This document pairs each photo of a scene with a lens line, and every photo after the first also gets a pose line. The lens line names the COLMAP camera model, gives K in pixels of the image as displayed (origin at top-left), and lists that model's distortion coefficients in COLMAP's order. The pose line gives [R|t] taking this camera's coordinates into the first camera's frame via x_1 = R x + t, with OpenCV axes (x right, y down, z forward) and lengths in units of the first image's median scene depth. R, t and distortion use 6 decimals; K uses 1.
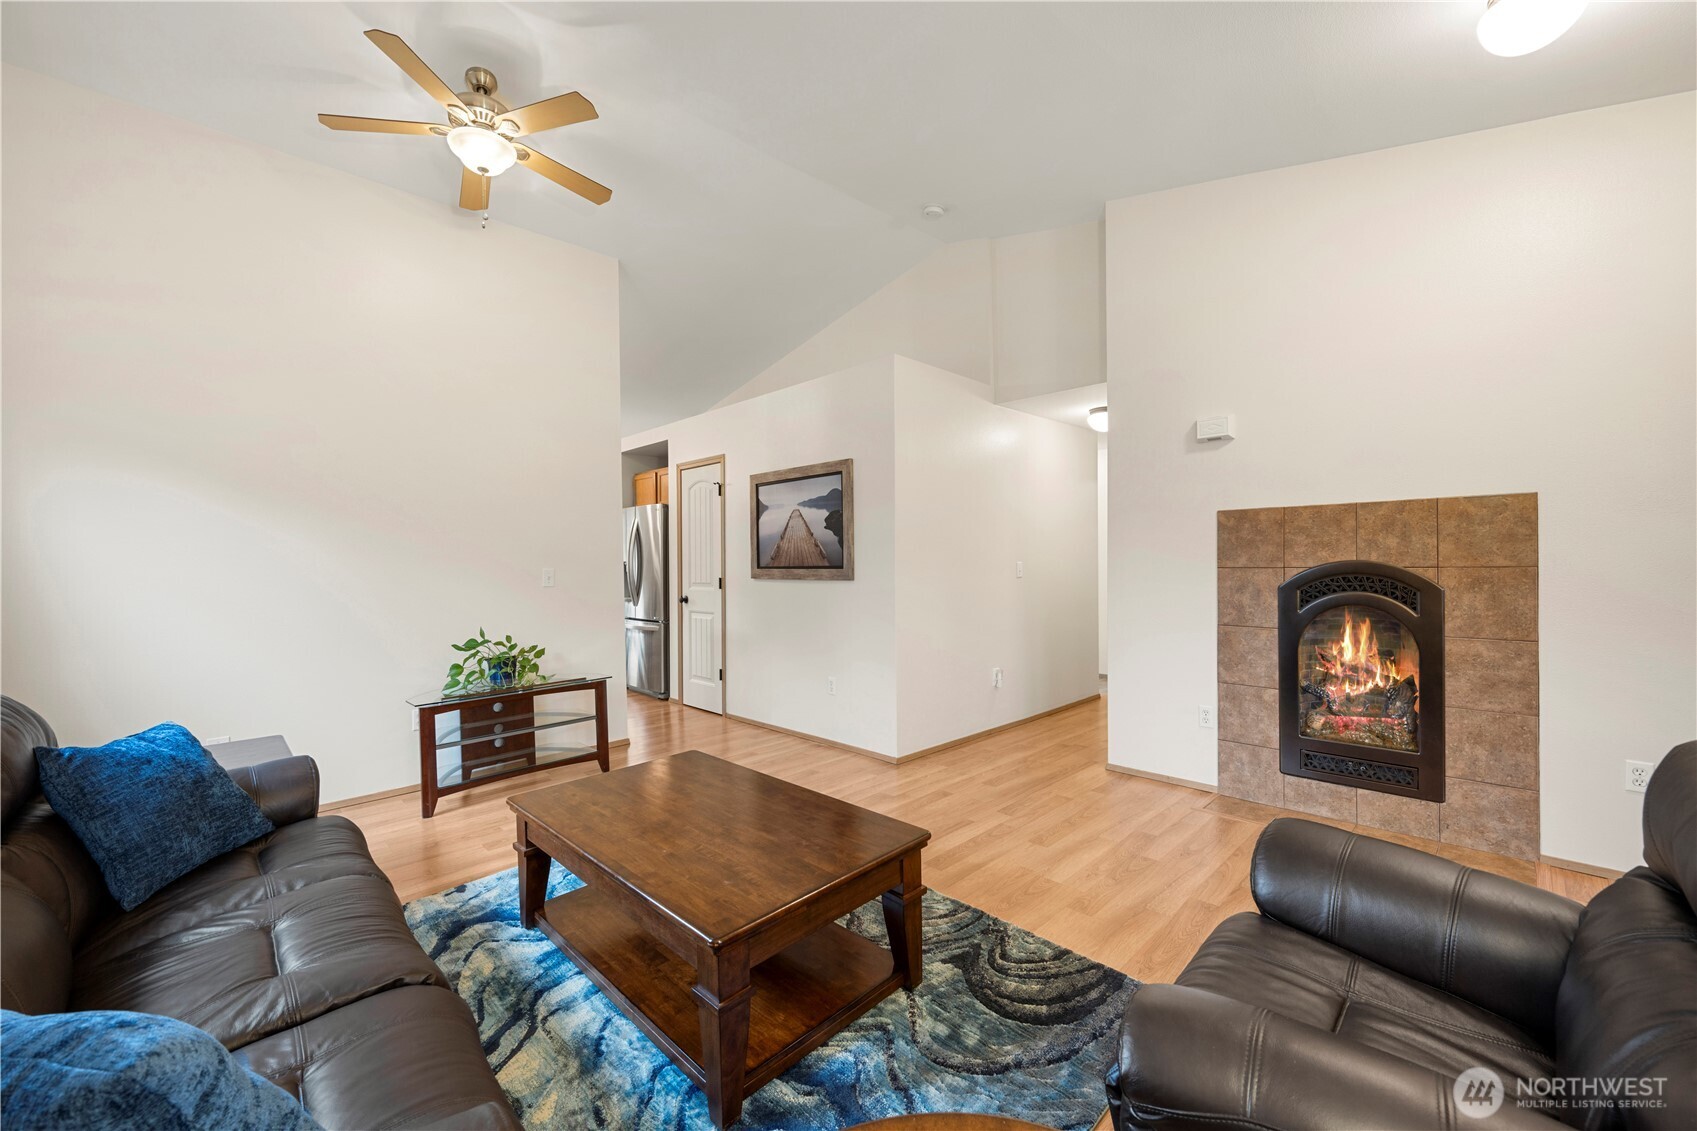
lens RADIAL K [[666.2, 0, 851.1], [0, 666.2, 567.0], [0, 0, 1]] dist [-0.000632, -0.000040]
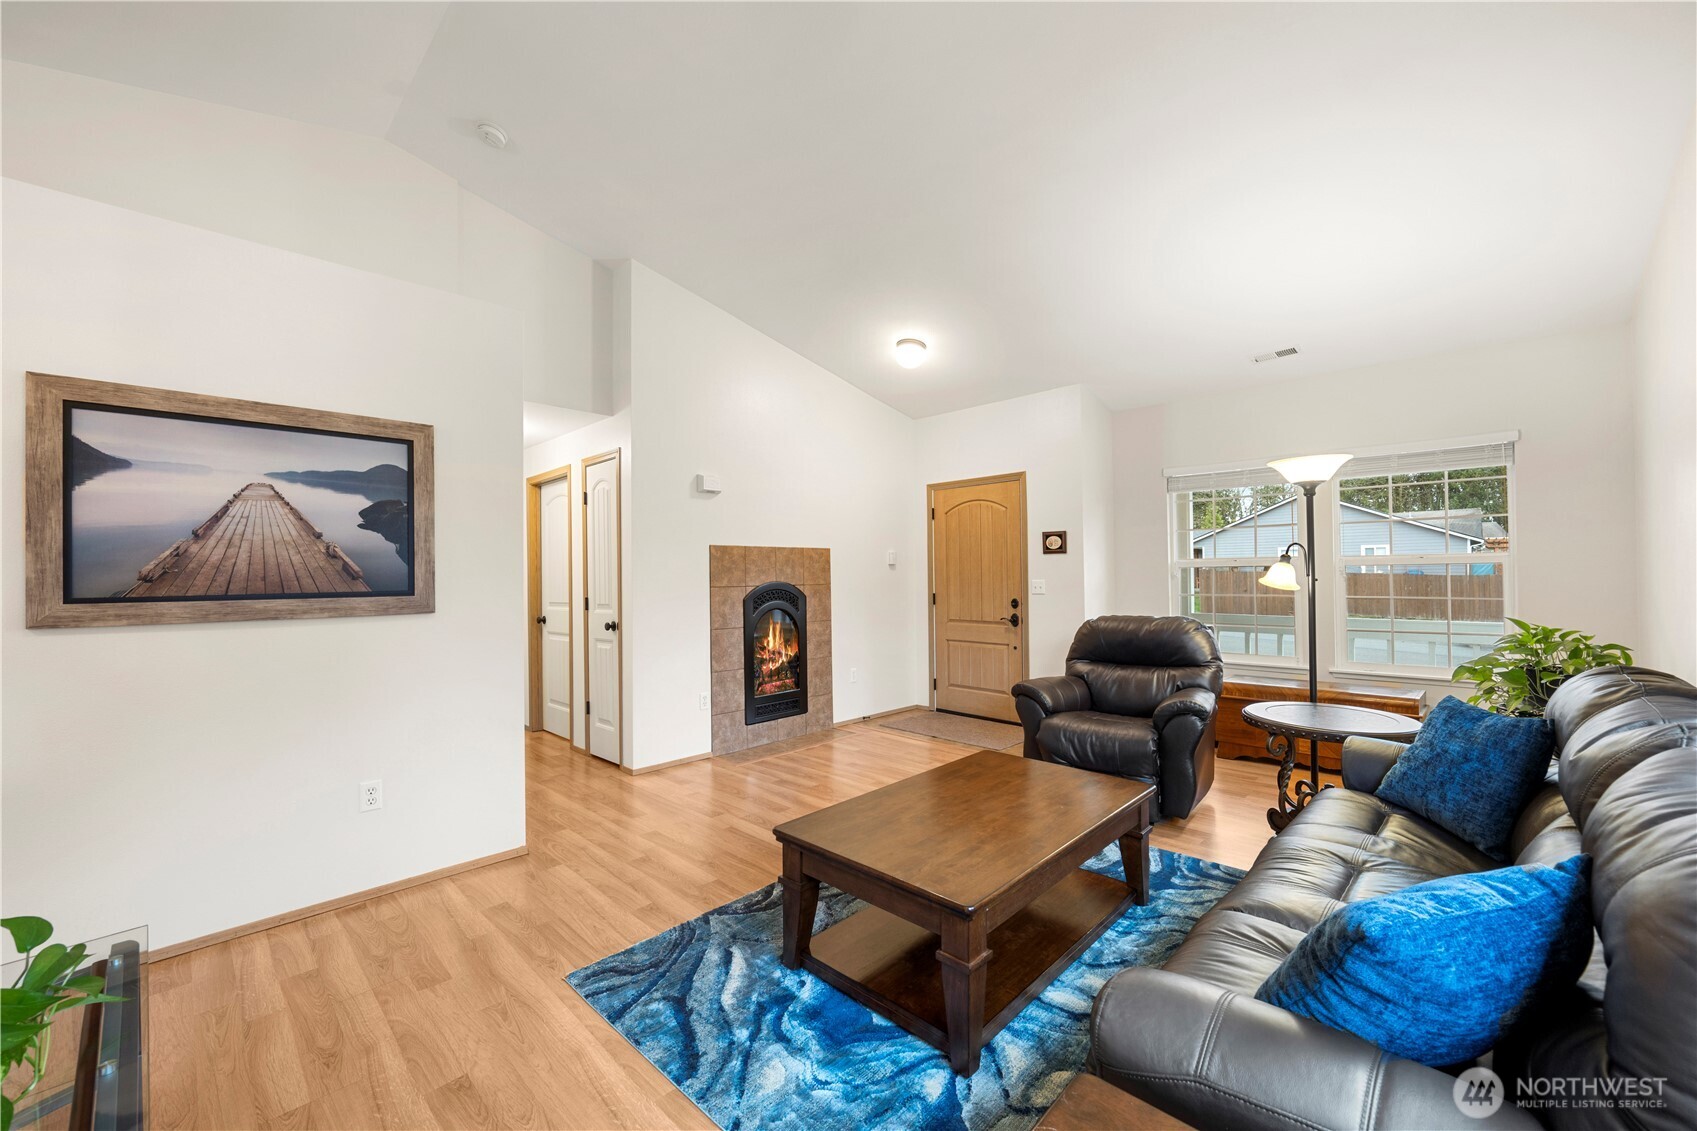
lens RADIAL K [[670.7, 0, 848.5], [0, 670.7, 565.5], [0, 0, 1]] dist [-0.000014, 0.000034]
pose [[-0.012749, 0.028628, 0.999509, -0.819554], [0.021522, 0.999366, -0.028349, 0.001571], [-0.999687, 0.021150, -0.013357, 0.751025]]
